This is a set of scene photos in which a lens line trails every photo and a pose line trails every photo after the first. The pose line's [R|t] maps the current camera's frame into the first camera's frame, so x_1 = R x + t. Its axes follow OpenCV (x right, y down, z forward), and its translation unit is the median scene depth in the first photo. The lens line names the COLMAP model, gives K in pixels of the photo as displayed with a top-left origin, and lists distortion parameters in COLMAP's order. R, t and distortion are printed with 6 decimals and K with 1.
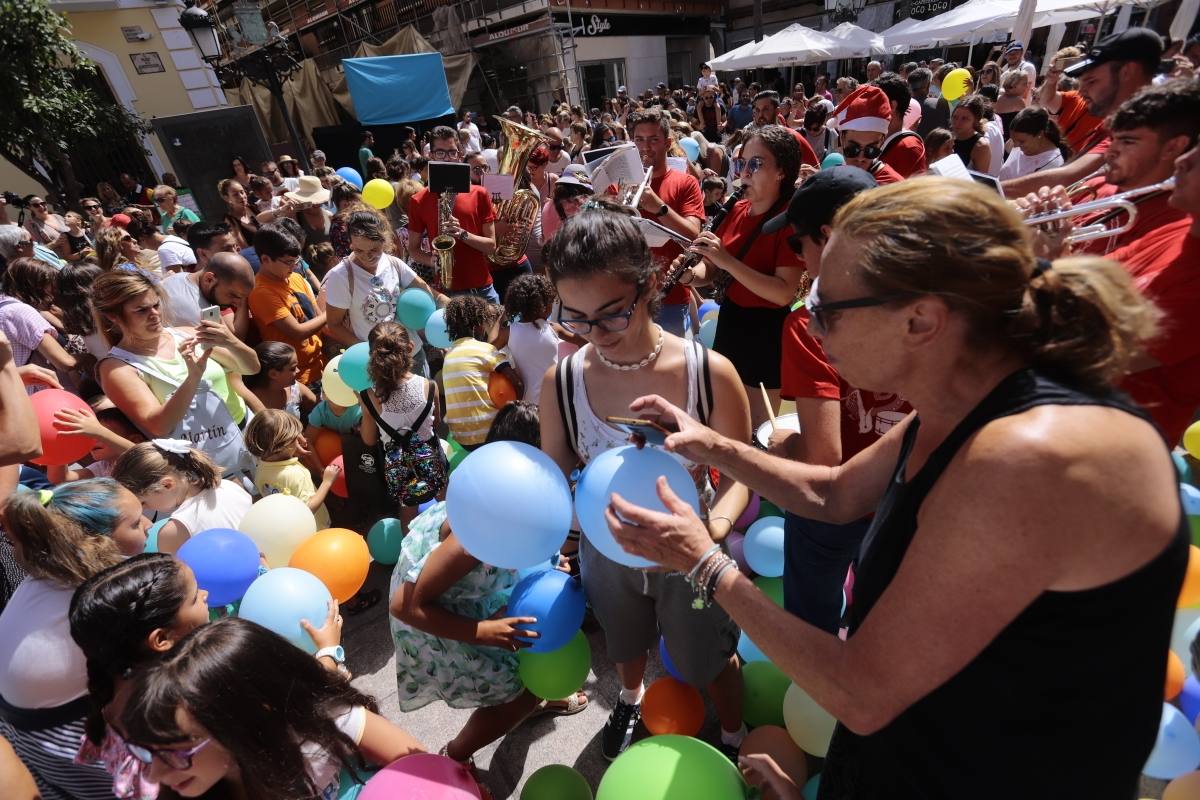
lens RADIAL K [[540.8, 0, 595.8], [0, 540.8, 412.7], [0, 0, 1]] dist [-0.072444, 0.028273]
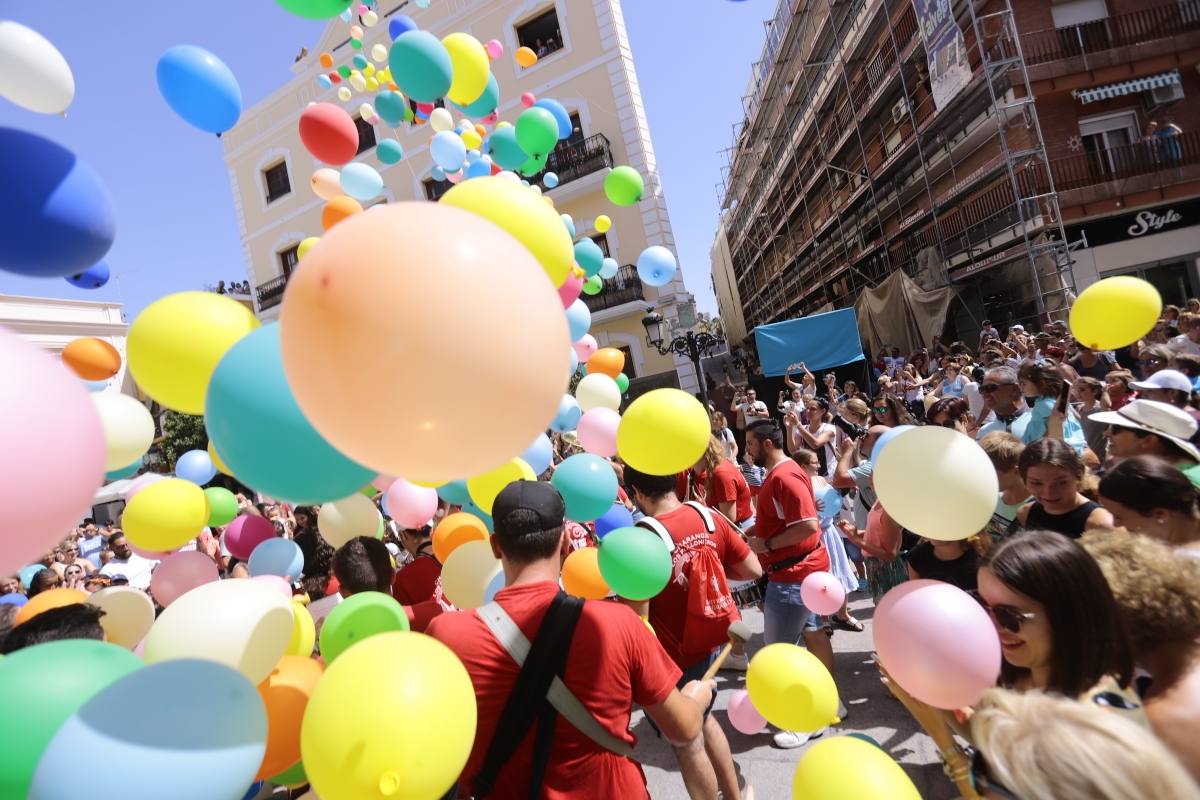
lens RADIAL K [[544.6, 0, 597.4], [0, 544.6, 406.0], [0, 0, 1]] dist [-0.074446, 0.029712]
pose [[0.550687, 0.012405, -0.834619, 0.209394], [-0.314430, 0.929319, -0.193650, -0.097613], [0.773225, 0.369070, 0.515665, 0.092906]]
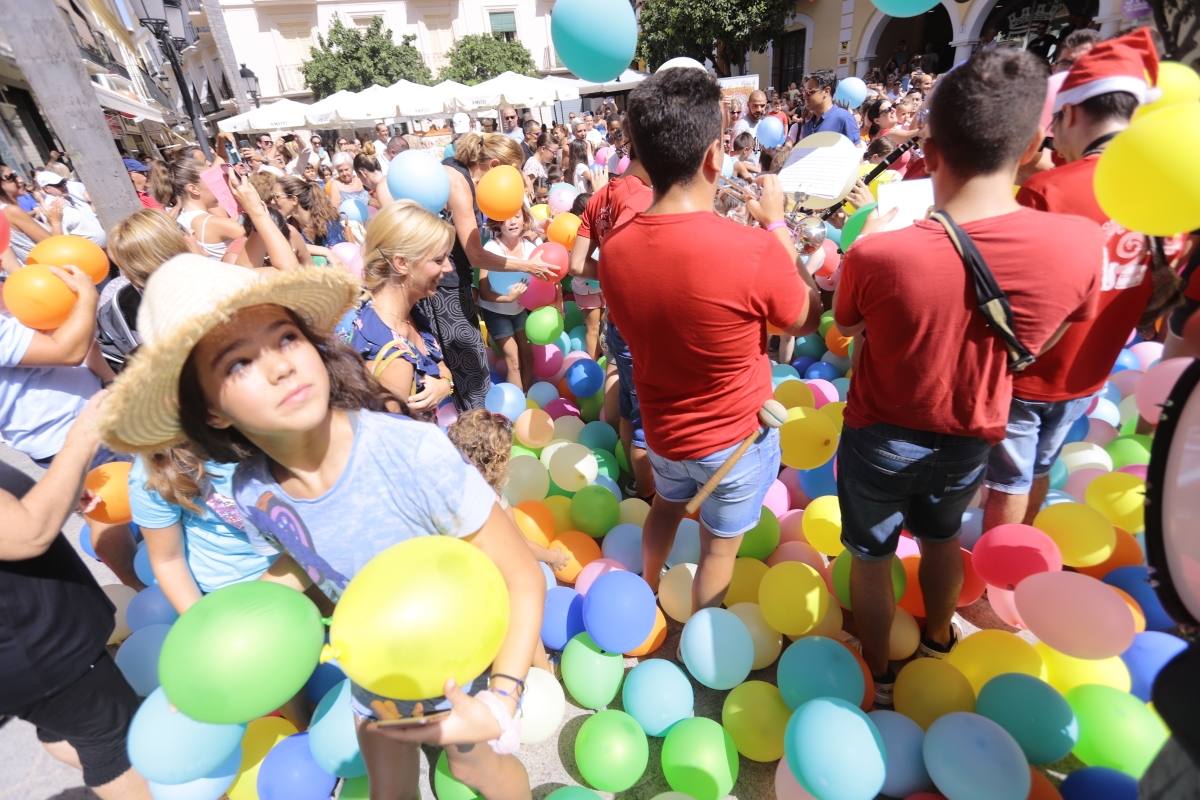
lens RADIAL K [[546.8, 0, 592.1], [0, 546.8, 409.2], [0, 0, 1]] dist [-0.055534, 0.020719]
pose [[-0.164263, 0.597199, -0.785093, 0.169482], [-0.407160, 0.683890, 0.605406, -0.056815], [0.898464, 0.419104, 0.130818, 0.077126]]
